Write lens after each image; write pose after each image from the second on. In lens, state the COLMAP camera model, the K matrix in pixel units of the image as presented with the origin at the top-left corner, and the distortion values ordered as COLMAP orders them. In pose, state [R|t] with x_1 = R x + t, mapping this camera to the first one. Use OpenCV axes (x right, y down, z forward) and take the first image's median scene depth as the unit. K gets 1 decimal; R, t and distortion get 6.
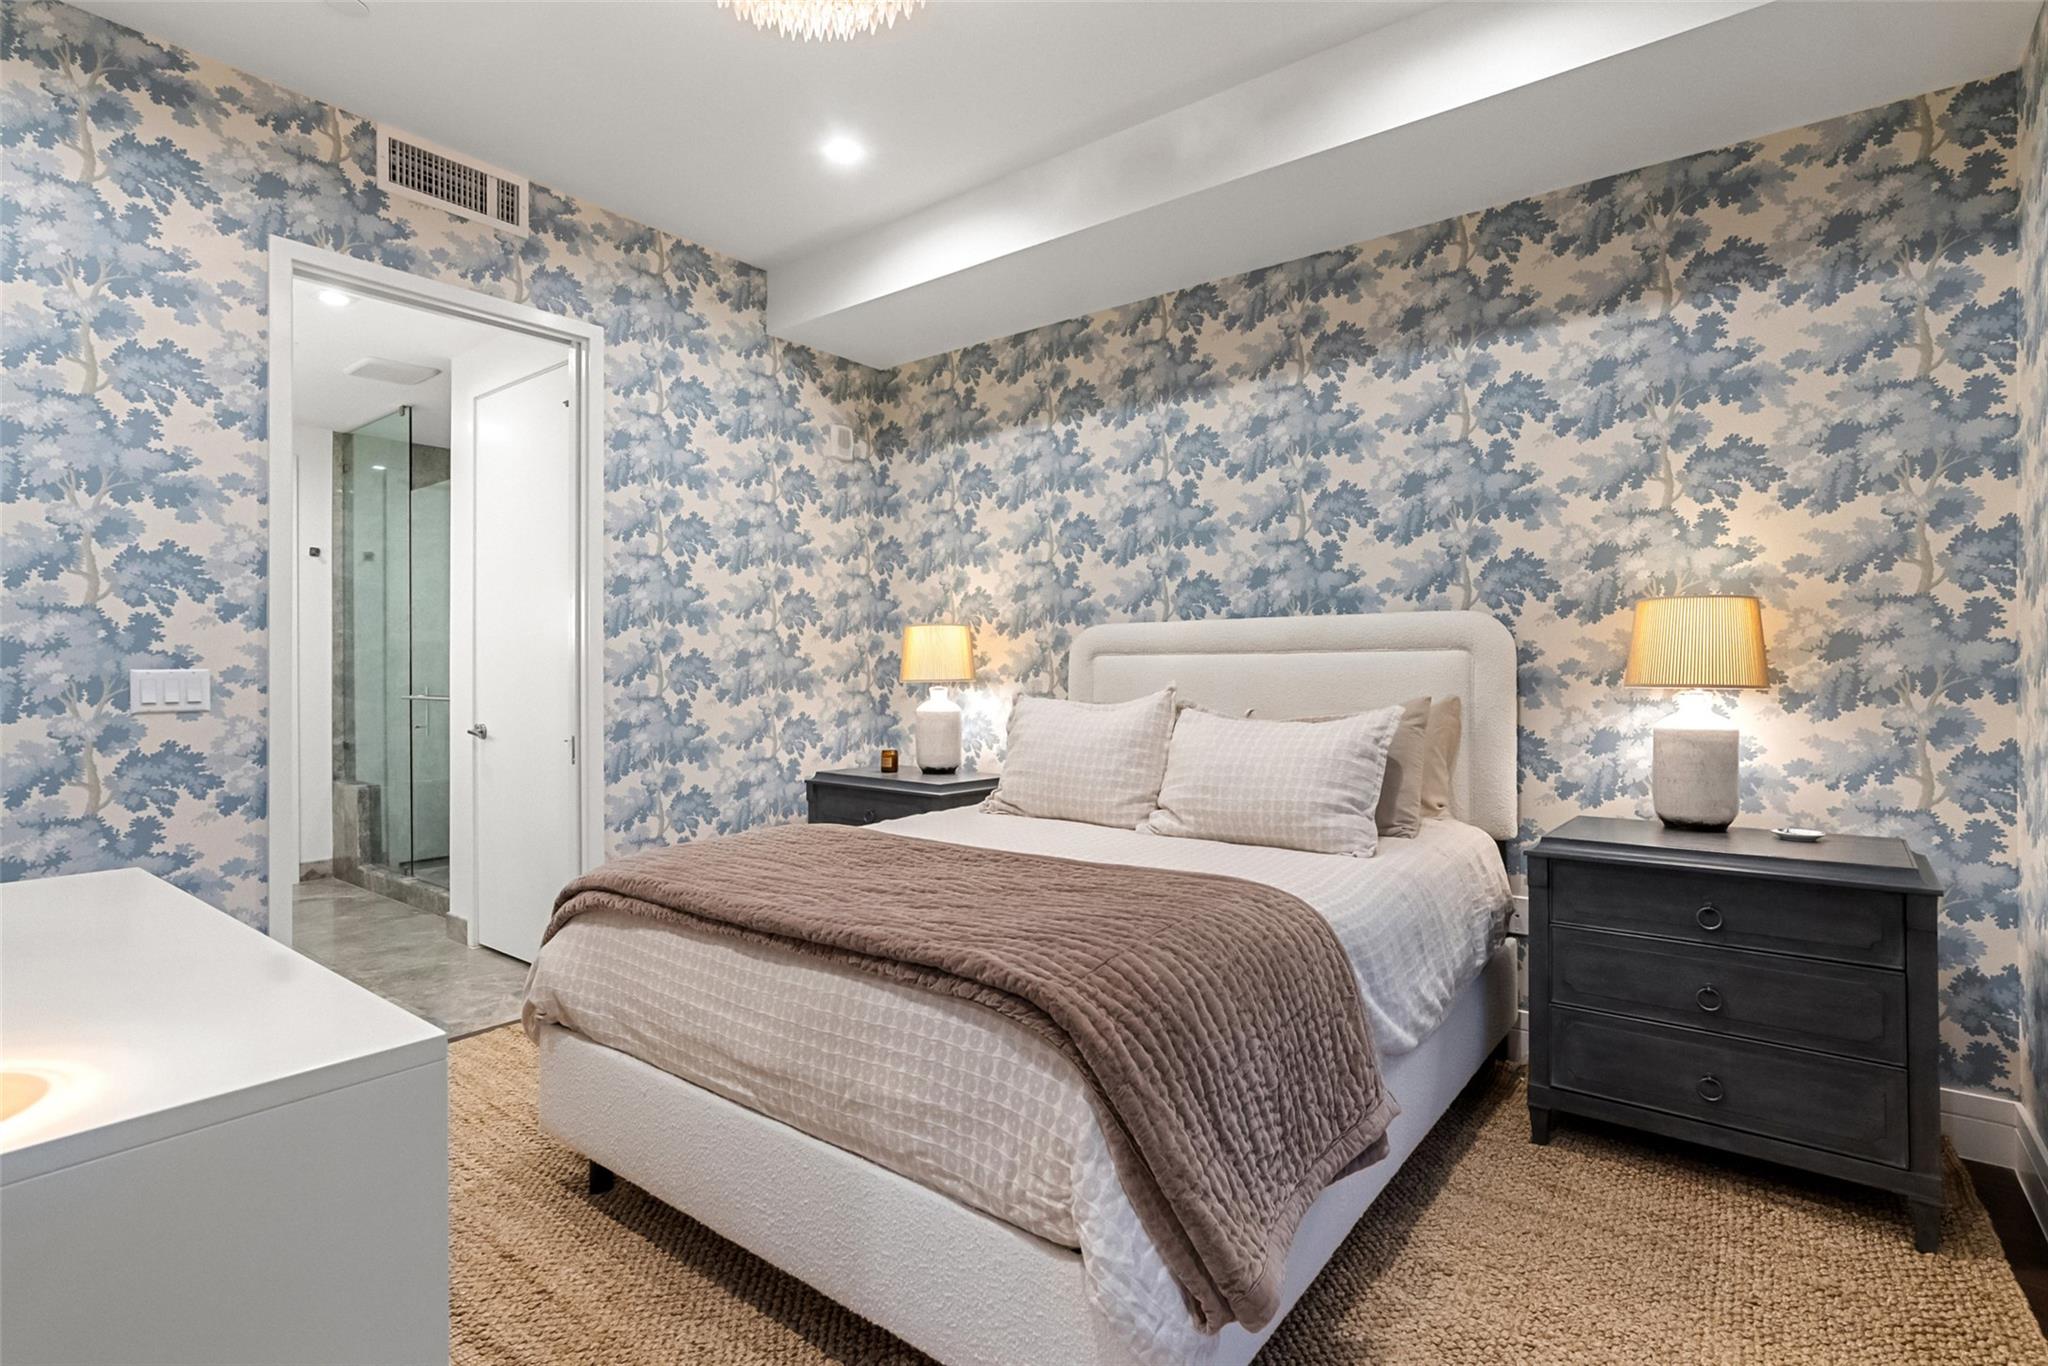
lens RADIAL K [[990.7, 0, 1021.6], [0, 990.7, 681.5], [0, 0, 1]] dist [0.001081, 0.000057]
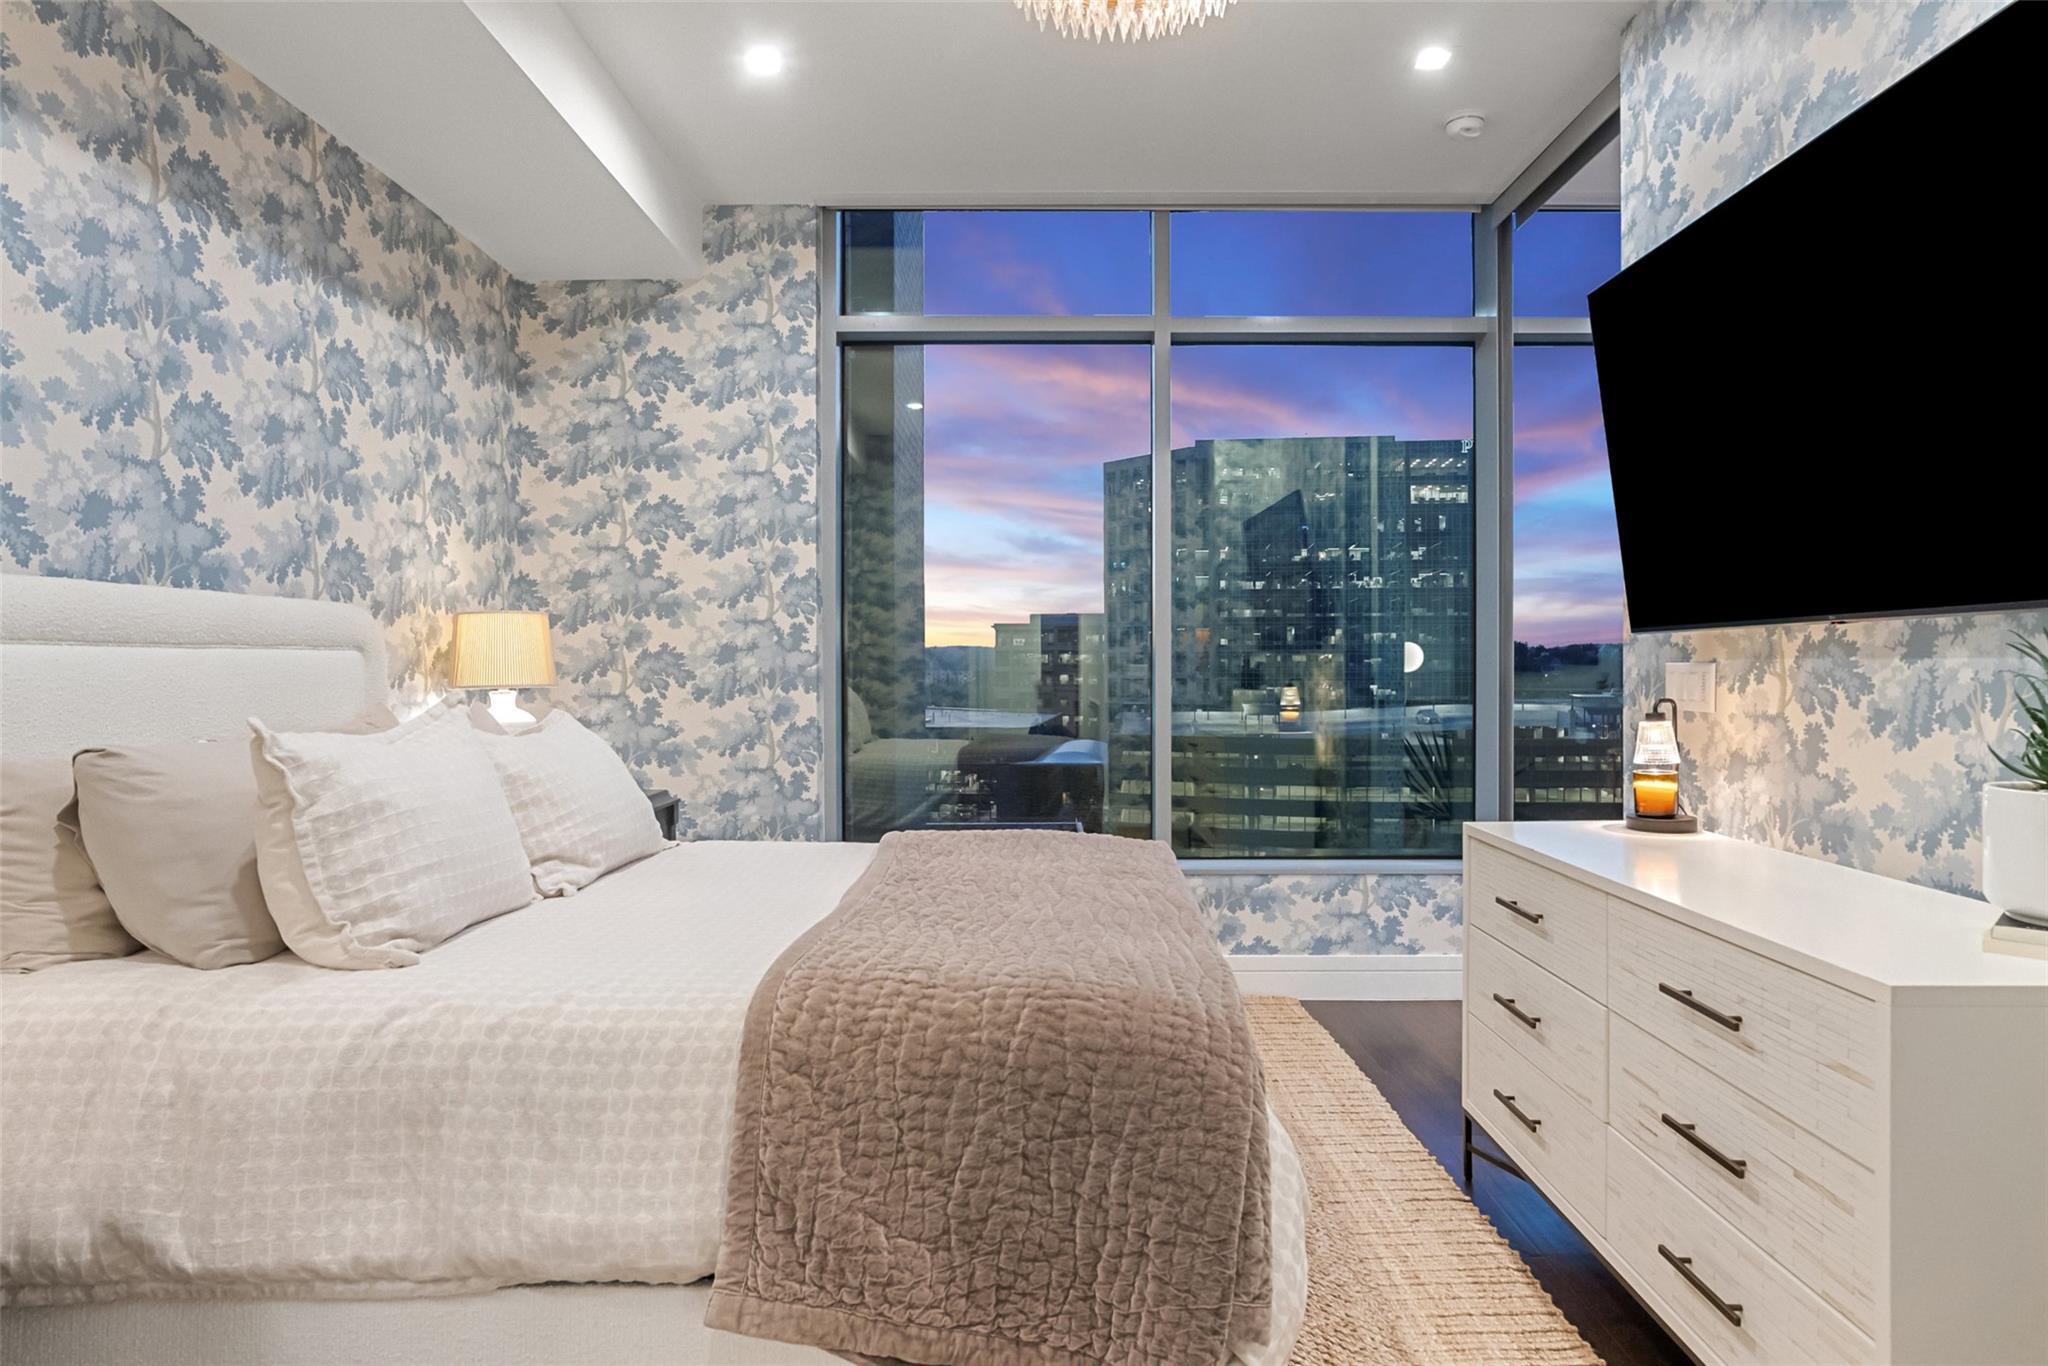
lens RADIAL K [[1206.4, 0, 1034.9], [0, 1206.4, 680.1], [0, 0, 1]] dist [-0.008241, -0.000146]
pose [[-0.622908, -0.016970, 0.782111, -0.691389], [-0.003783, 0.999818, 0.018681, -0.026277], [-0.782286, 0.008678, -0.622859, 1.117132]]
